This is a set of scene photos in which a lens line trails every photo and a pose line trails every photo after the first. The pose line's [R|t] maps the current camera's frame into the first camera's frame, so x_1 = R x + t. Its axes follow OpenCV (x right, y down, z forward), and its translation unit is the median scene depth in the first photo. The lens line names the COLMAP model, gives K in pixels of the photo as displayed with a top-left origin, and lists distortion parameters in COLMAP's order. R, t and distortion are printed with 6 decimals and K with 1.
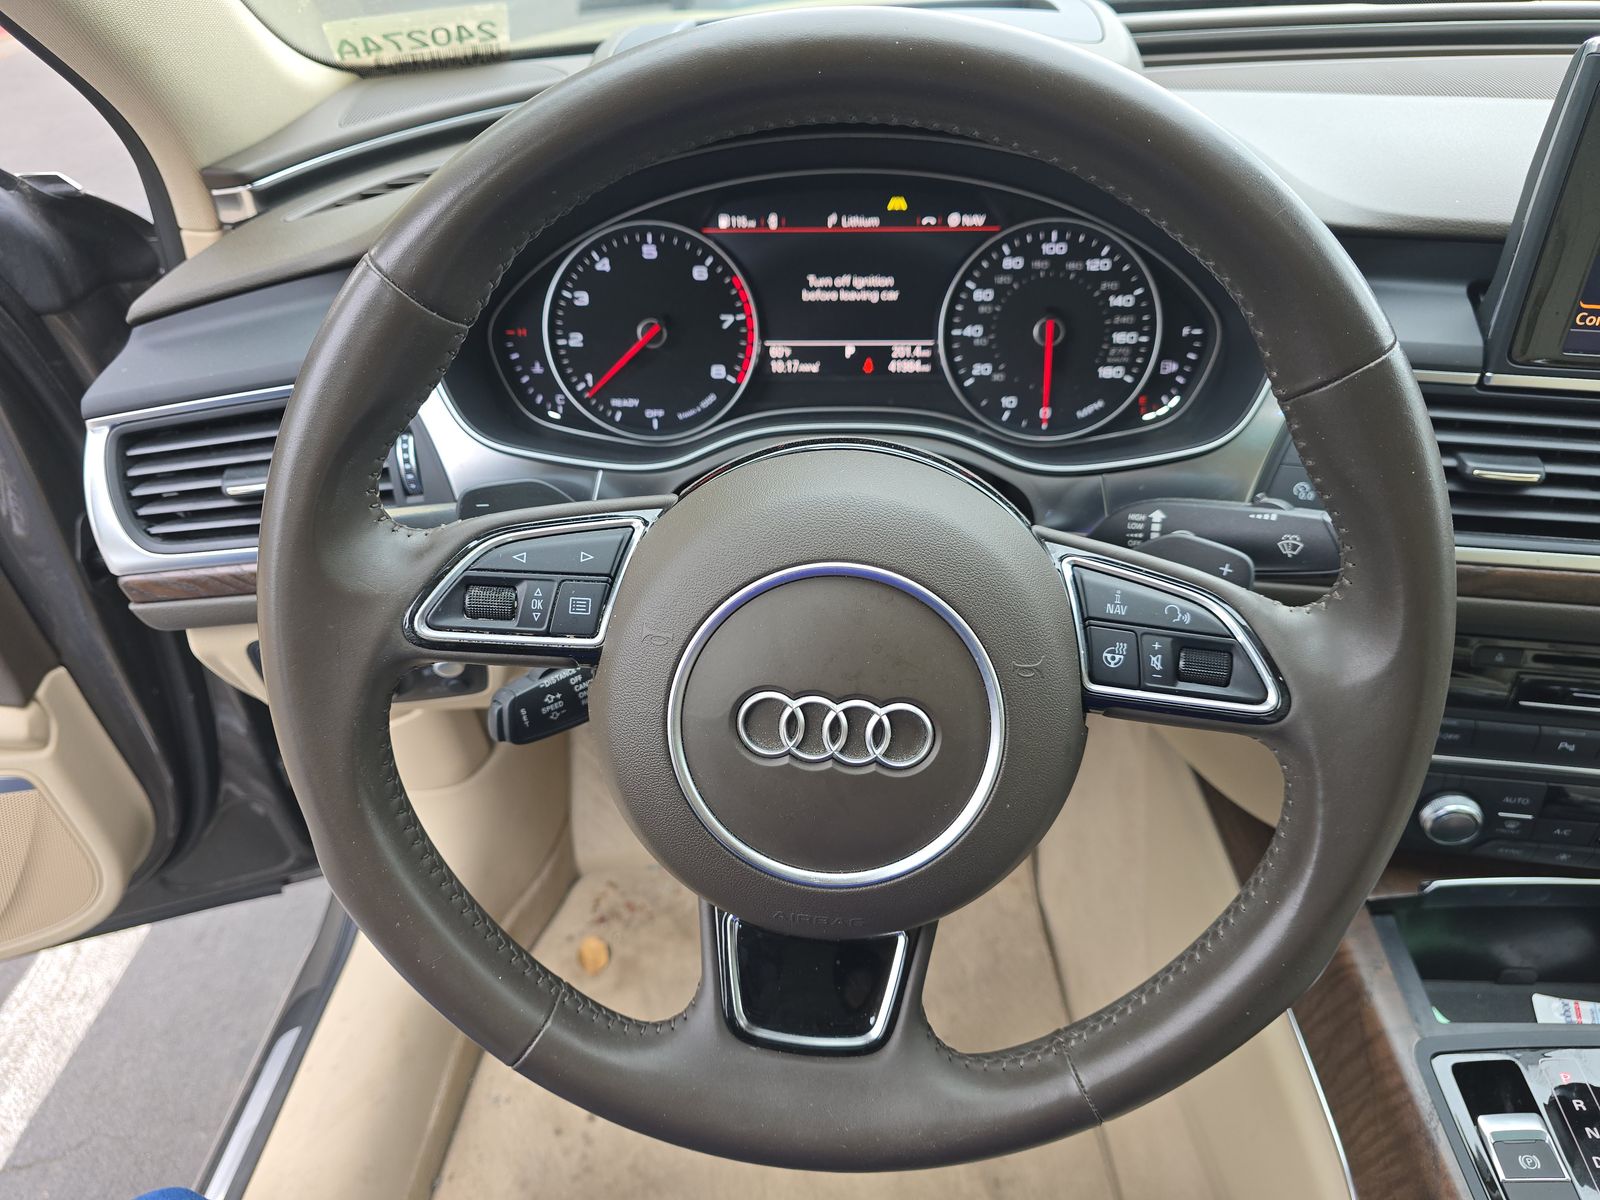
lens RADIAL K [[1110.5, 0, 807.8], [0, 1110.5, 611.0], [0, 0, 1]] dist [0.019771, -0.005233]
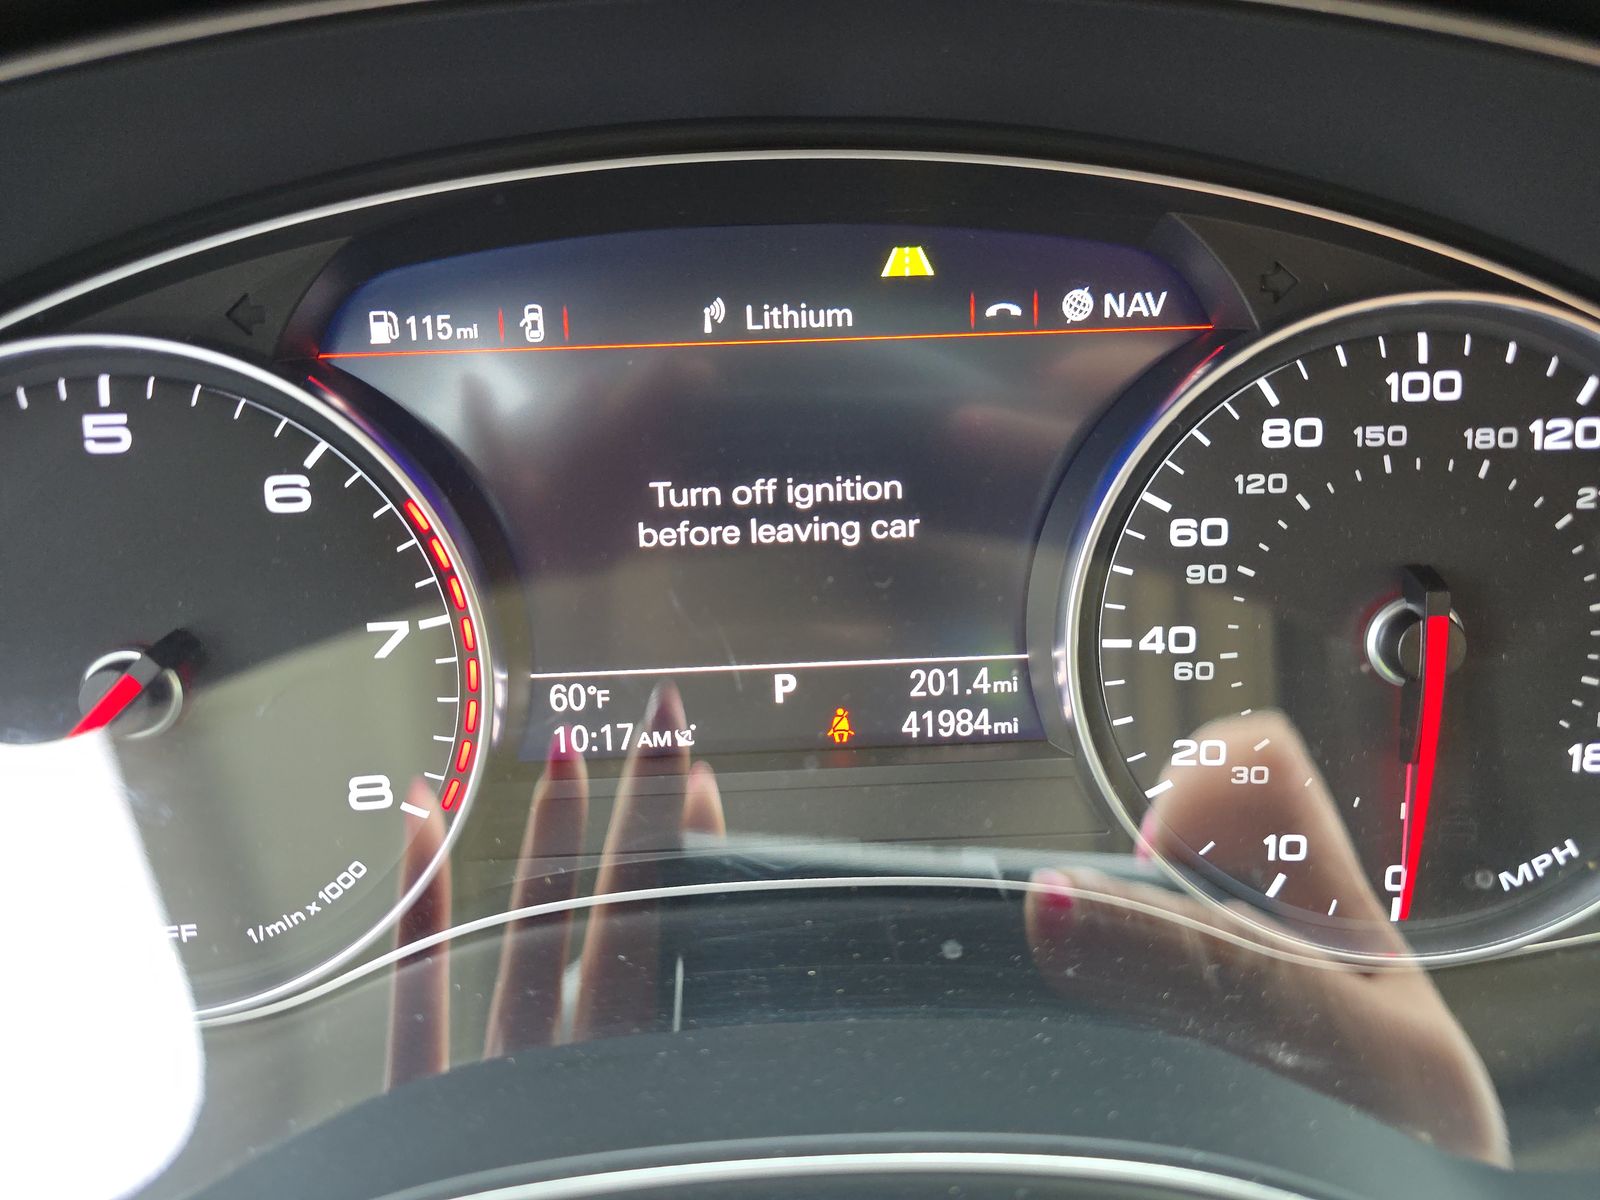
lens RADIAL K [[1145.2, 0, 800.0], [0, 1145.2, 600.0], [0, 0, 1]] dist [0.044785, -0.098408]
pose [[0.996768, -0.042475, 0.068189, 0.020761], [0.048603, 0.994674, -0.090888, -0.237595], [-0.063965, 0.093909, 0.993524, 0.675443]]
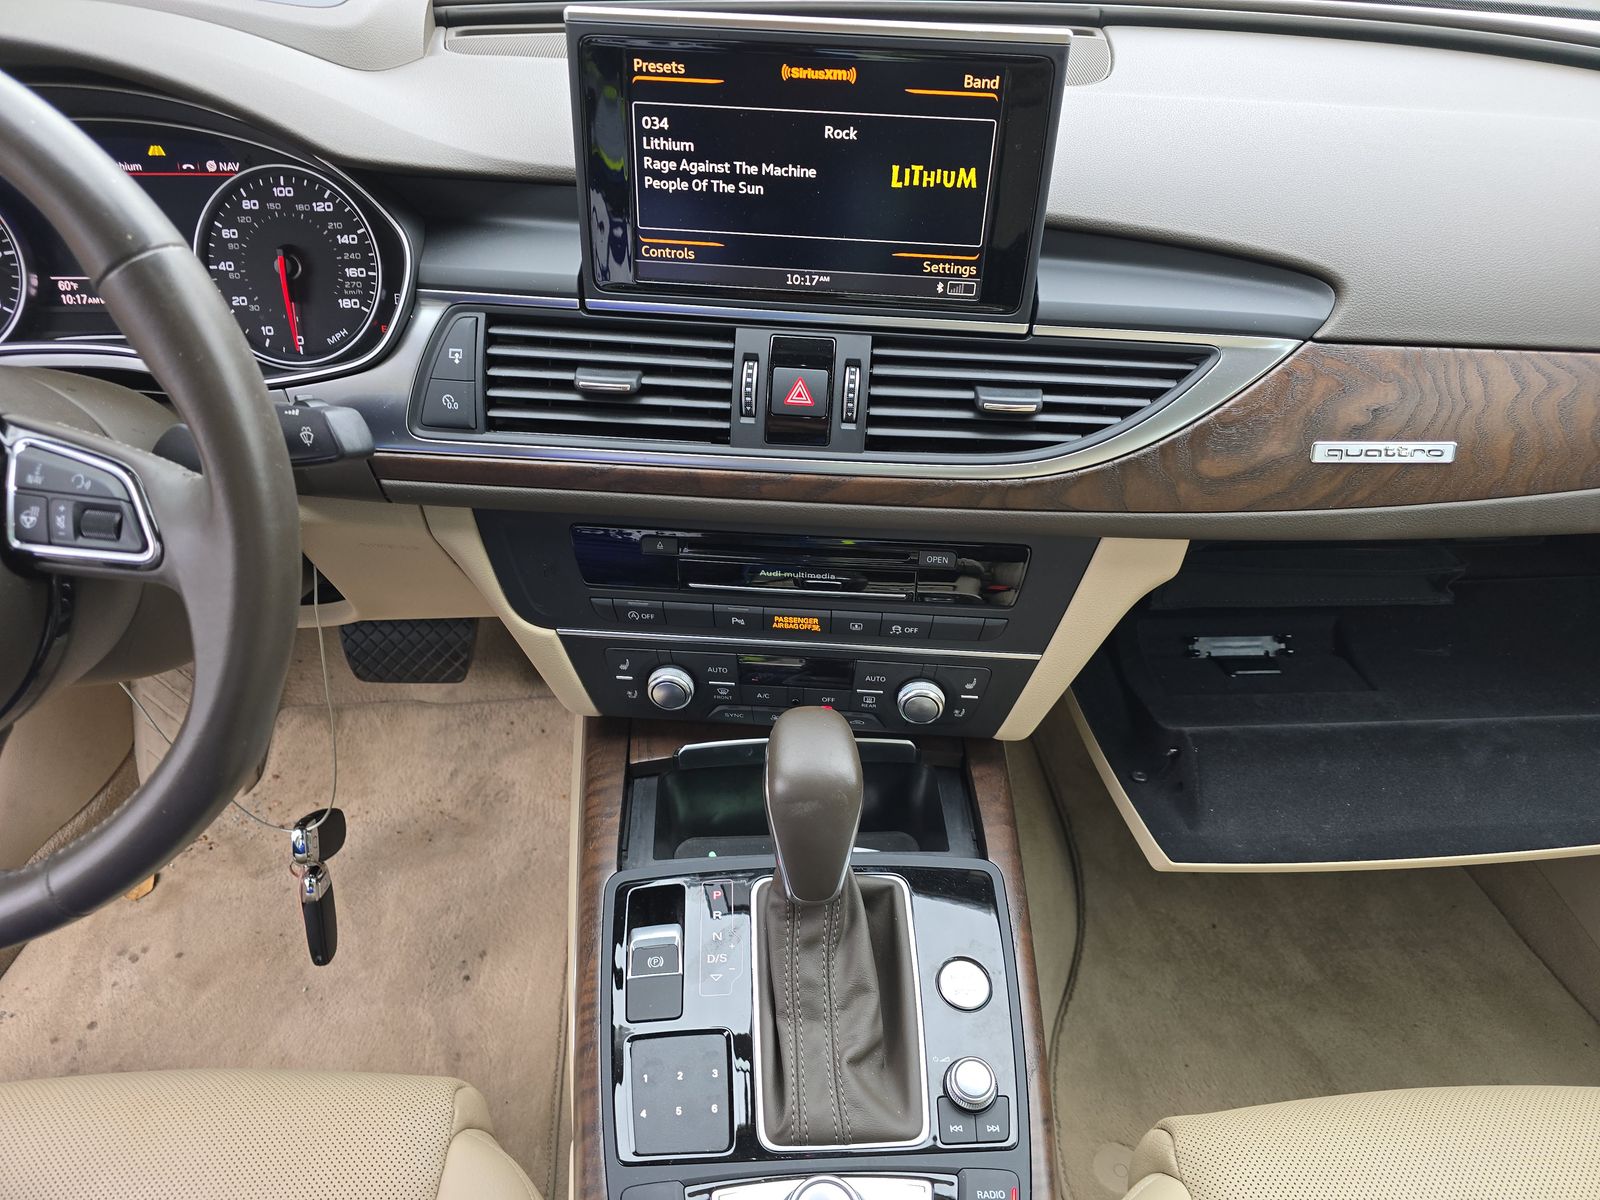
lens RADIAL K [[1090.6, 0, 800.0], [0, 1090.6, 600.0], [0, 0, 1]] dist [0.026970, -0.022134]
pose [[0.995638, -0.024499, 0.090024, 0.612407], [0.023431, 0.999642, 0.012904, 0.081858], [-0.090308, -0.010738, 0.995856, -0.150429]]
